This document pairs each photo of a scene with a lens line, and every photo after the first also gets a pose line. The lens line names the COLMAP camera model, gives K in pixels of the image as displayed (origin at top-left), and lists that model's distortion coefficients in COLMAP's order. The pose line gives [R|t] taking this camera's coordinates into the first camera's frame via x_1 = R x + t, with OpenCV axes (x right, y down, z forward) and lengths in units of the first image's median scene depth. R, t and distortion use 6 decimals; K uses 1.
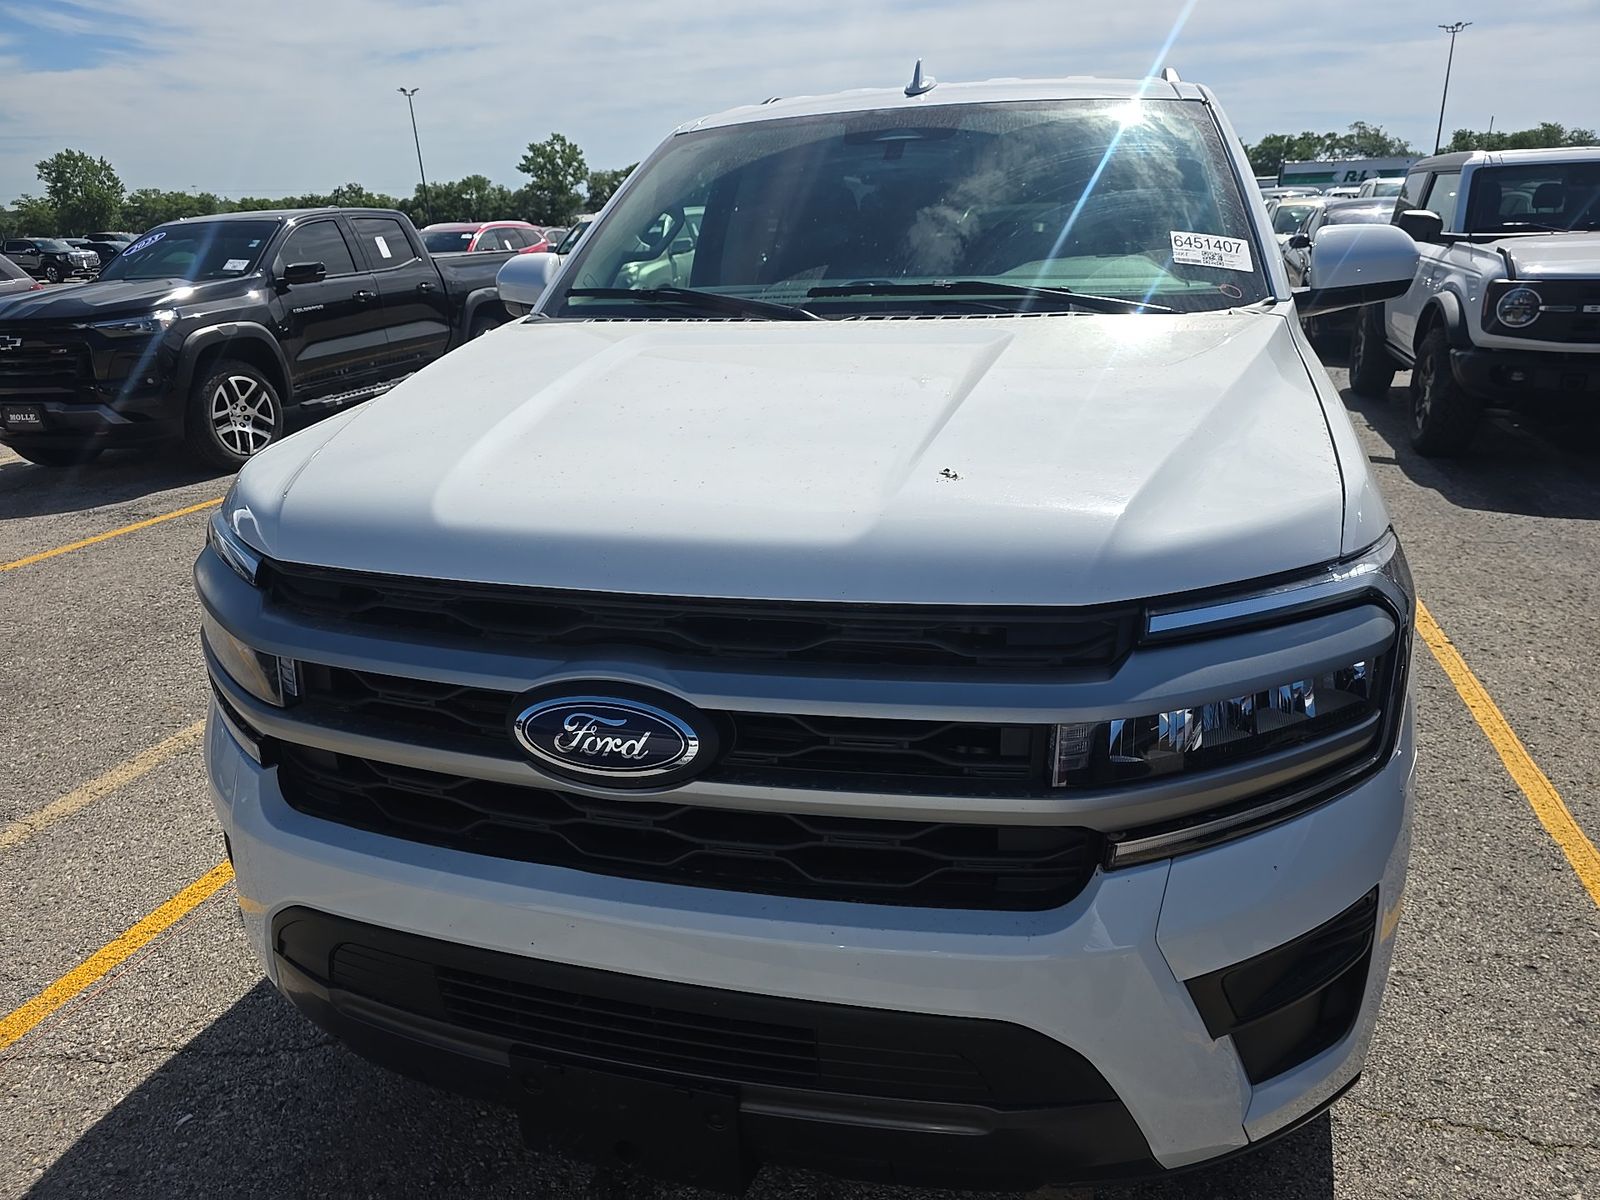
lens RADIAL K [[1074.6, 0, 801.2], [0, 1074.6, 592.4], [0, 0, 1]] dist [0.025964, -0.012033]
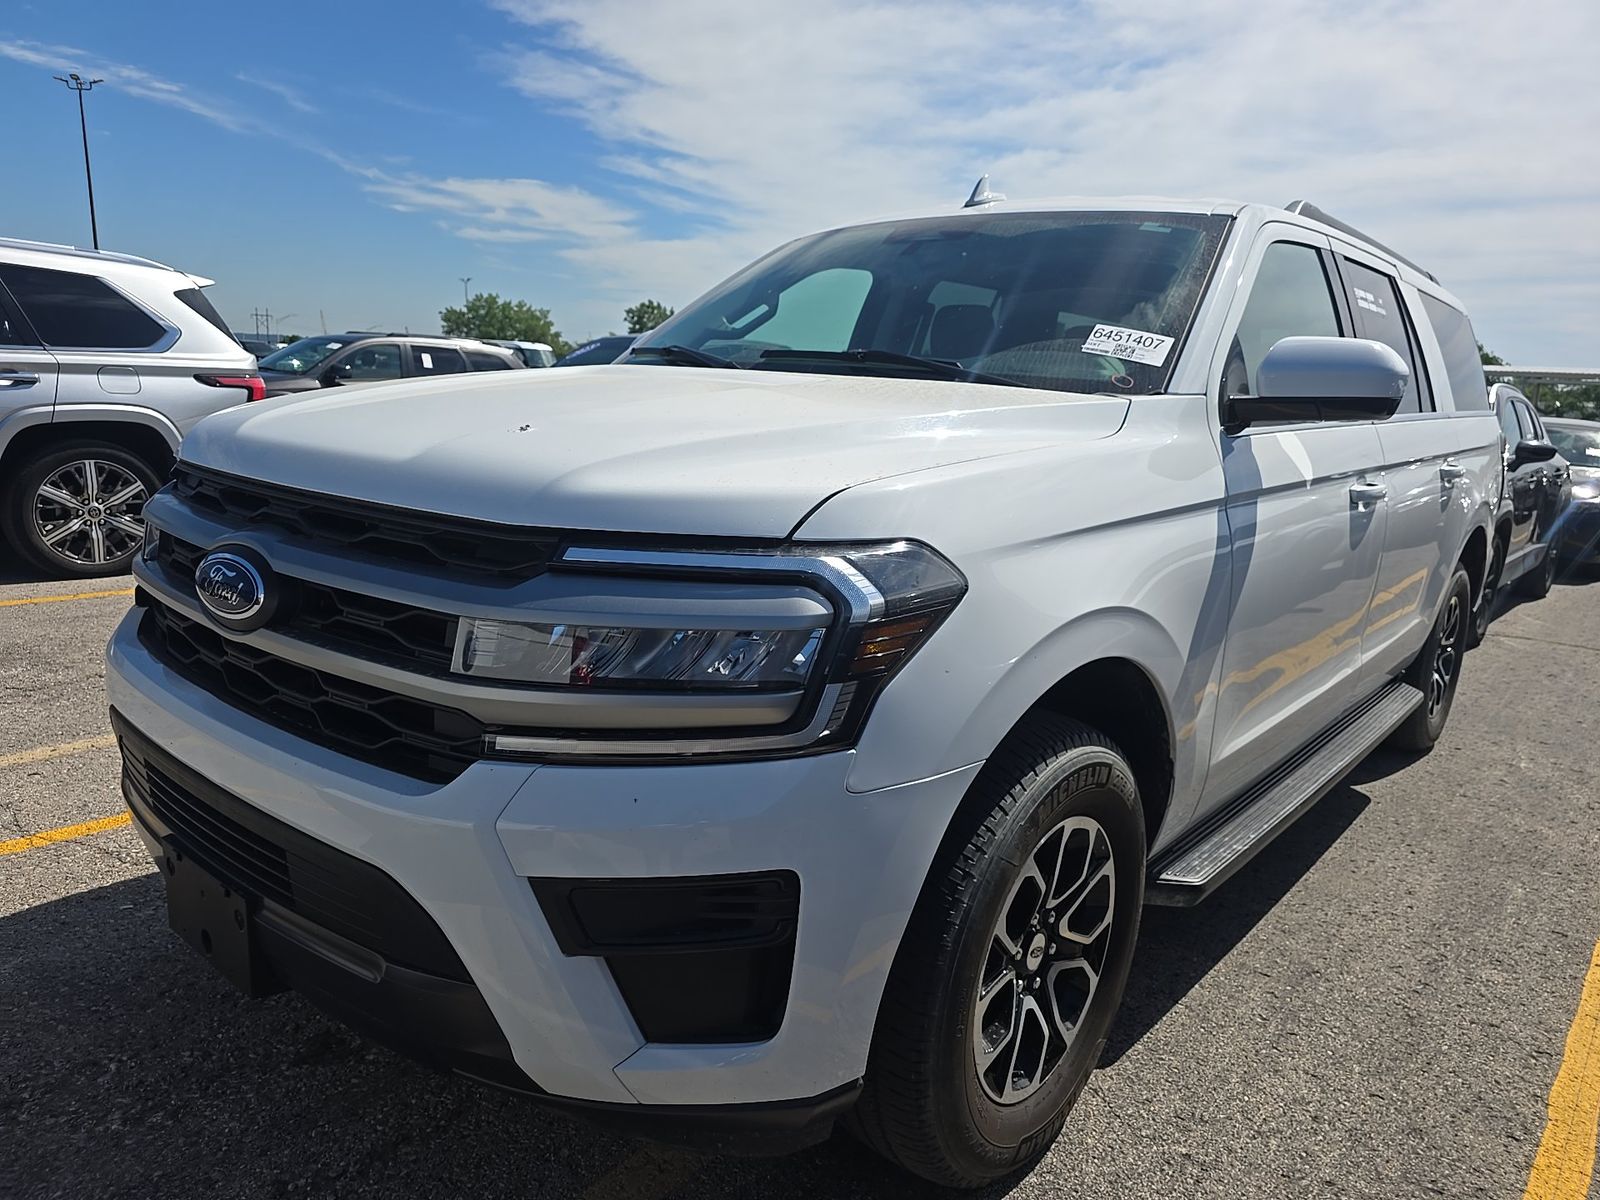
lens RADIAL K [[1074.6, 0, 794.1], [0, 1074.6, 599.5], [0, 0, 1]] dist [0.025964, -0.012033]
pose [[0.913360, 0.166468, -0.371567, 0.475404], [-0.215325, 0.972026, -0.093813, 0.064512], [0.345556, 0.165693, 0.923654, 0.021333]]
